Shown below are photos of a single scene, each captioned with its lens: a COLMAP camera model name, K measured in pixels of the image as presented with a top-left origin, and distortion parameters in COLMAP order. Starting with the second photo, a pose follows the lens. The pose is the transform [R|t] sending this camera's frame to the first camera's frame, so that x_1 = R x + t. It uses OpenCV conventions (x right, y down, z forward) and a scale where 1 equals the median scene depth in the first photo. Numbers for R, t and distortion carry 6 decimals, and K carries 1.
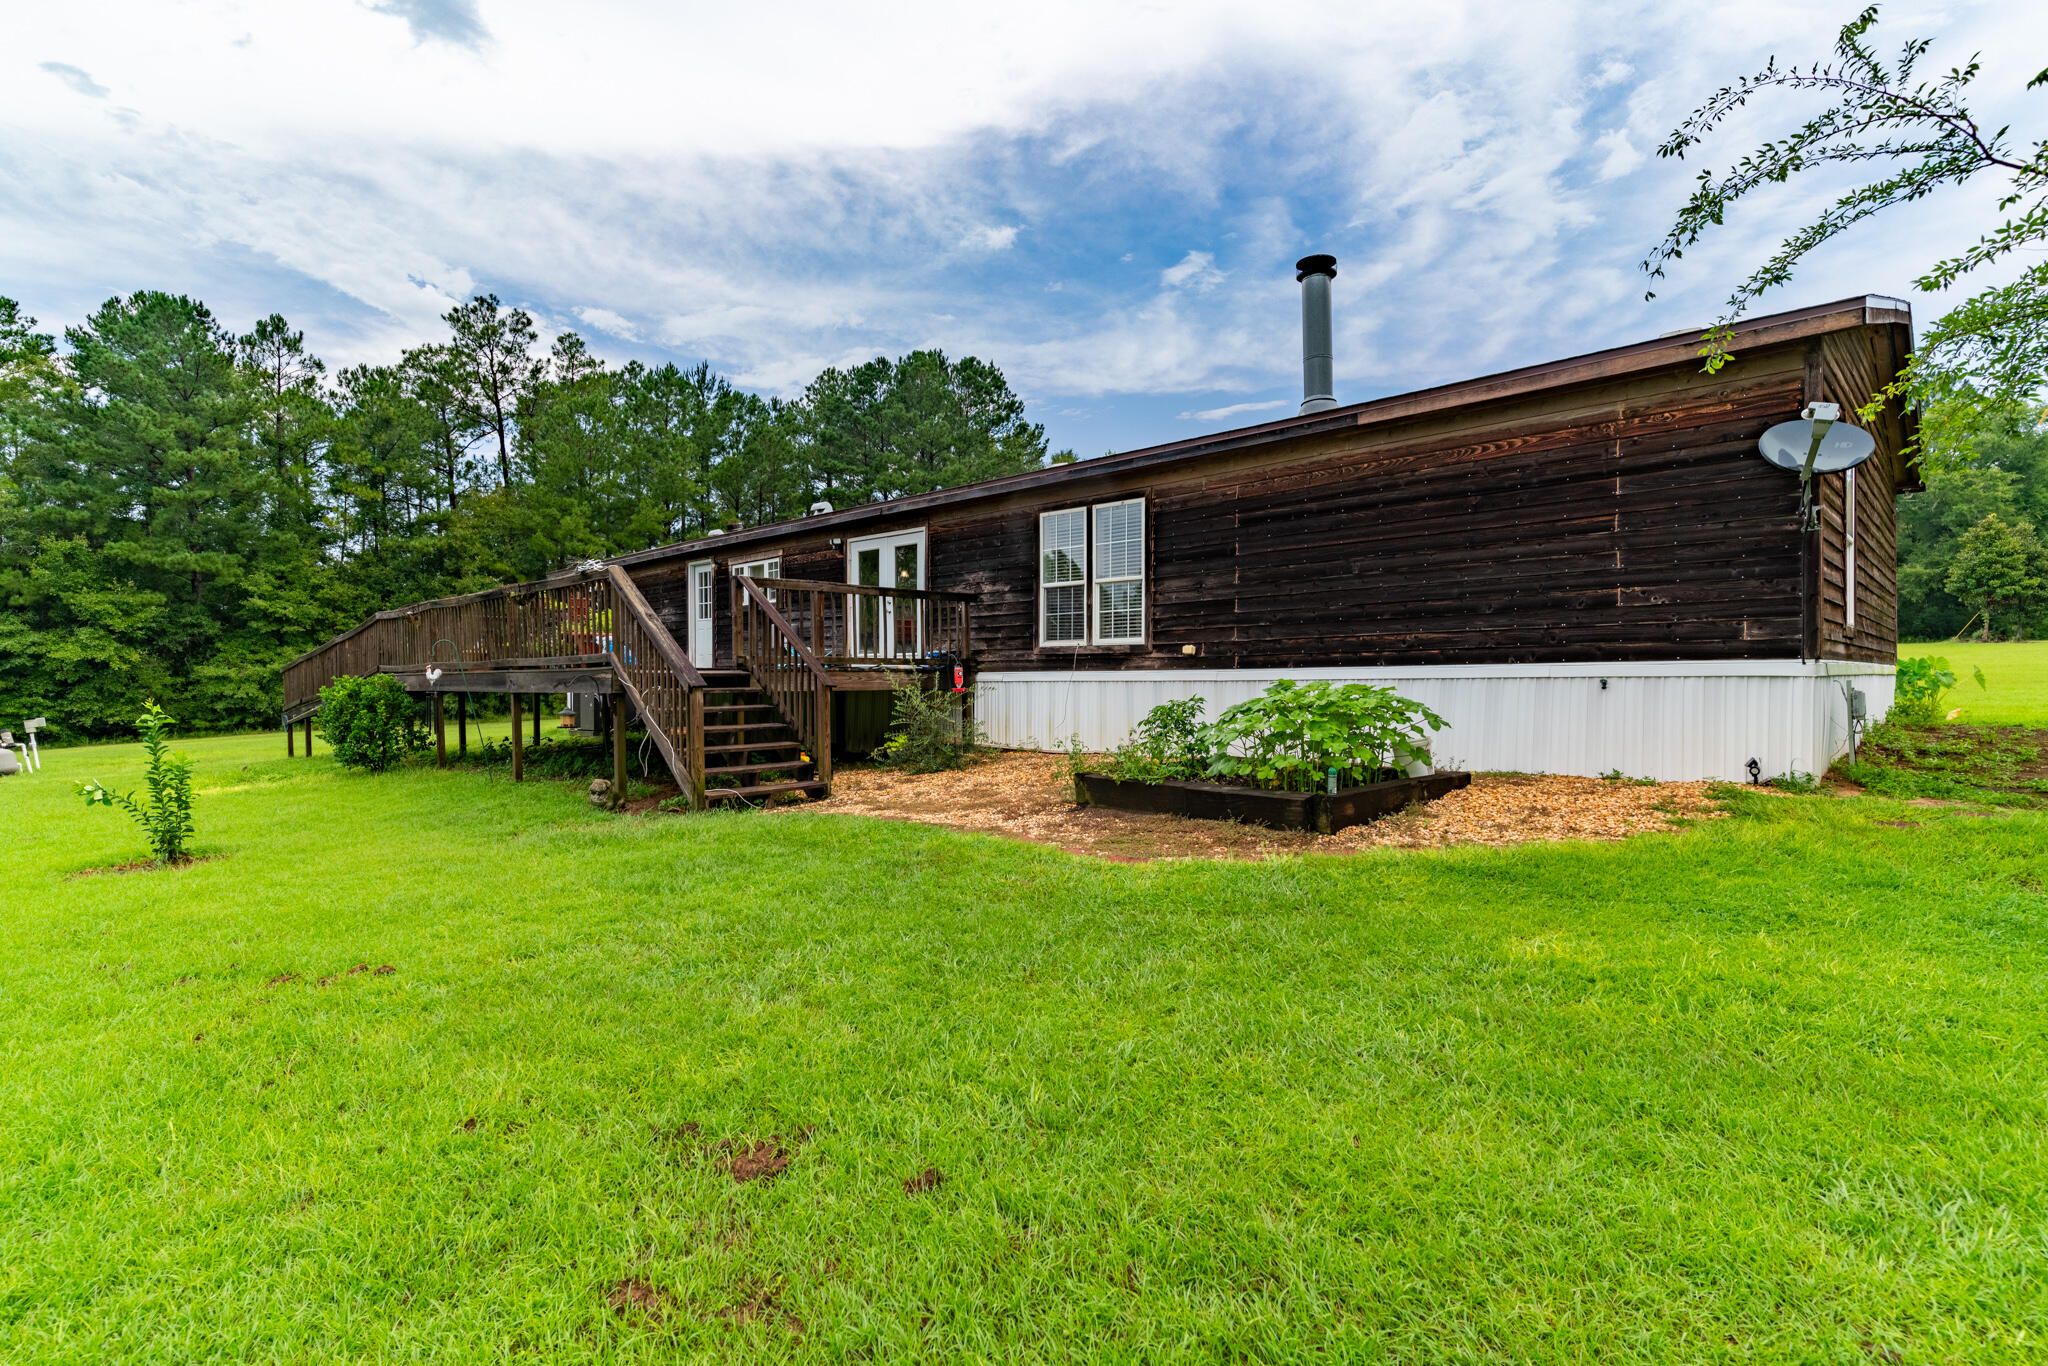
lens RADIAL K [[984.1, 0, 1029.4], [0, 984.1, 685.1], [0, 0, 1]] dist [0.007226, -0.003282]
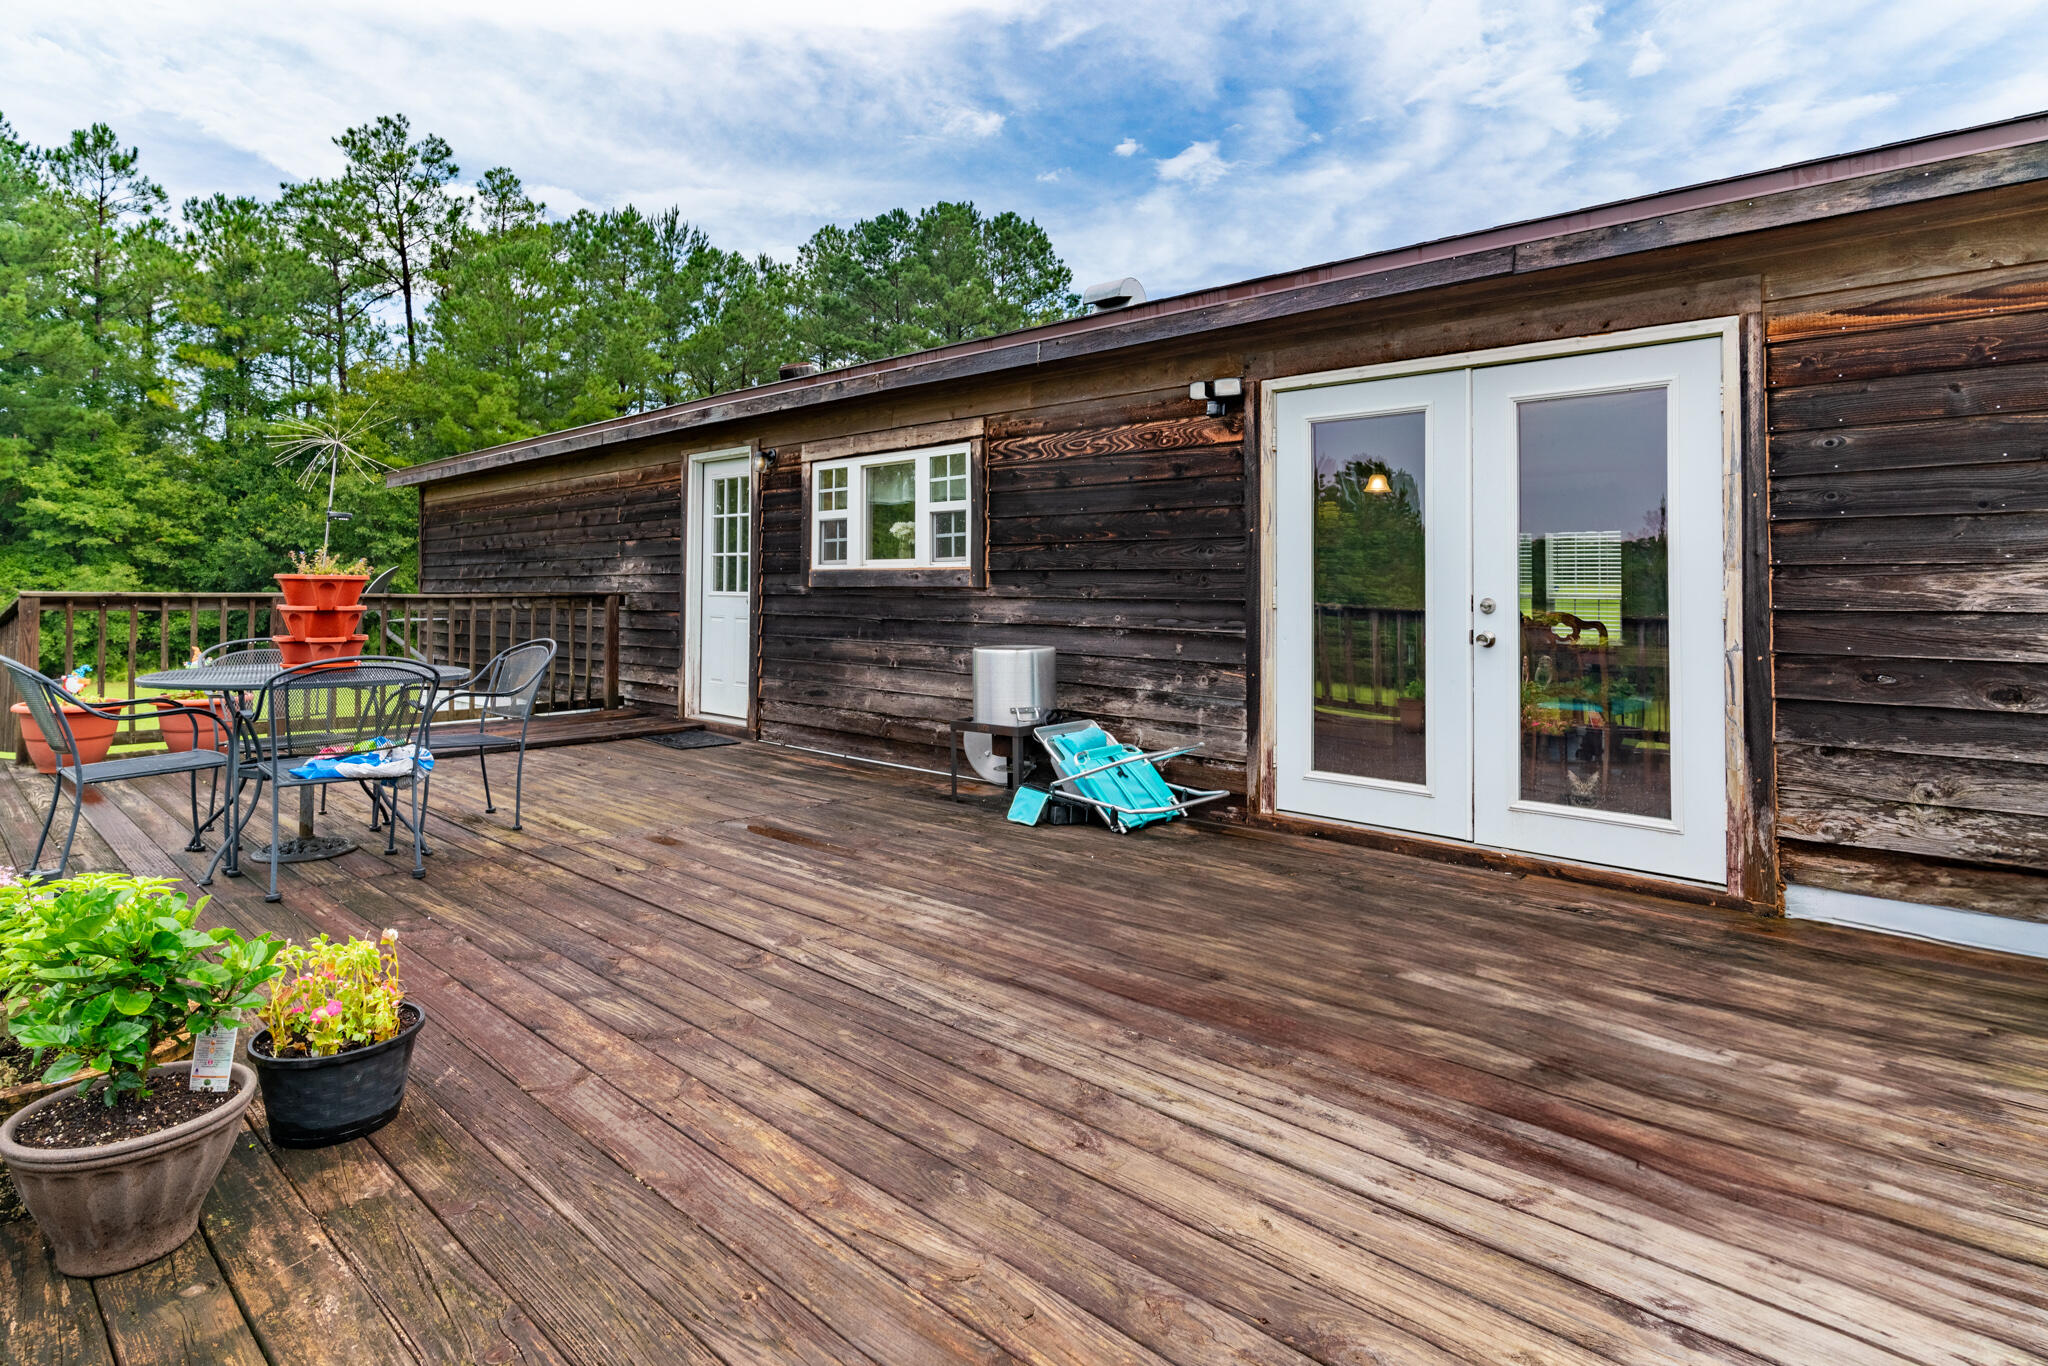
lens RADIAL K [[984.1, 0, 1036.5], [0, 984.1, 550.2], [0, 0, 1]] dist [0.007226, -0.003282]
pose [[0.998553, 0.011405, 0.052544, -0.076051], [-0.009333, 0.999175, -0.039520, -0.023806], [-0.052952, 0.038972, 0.997836, 0.200341]]
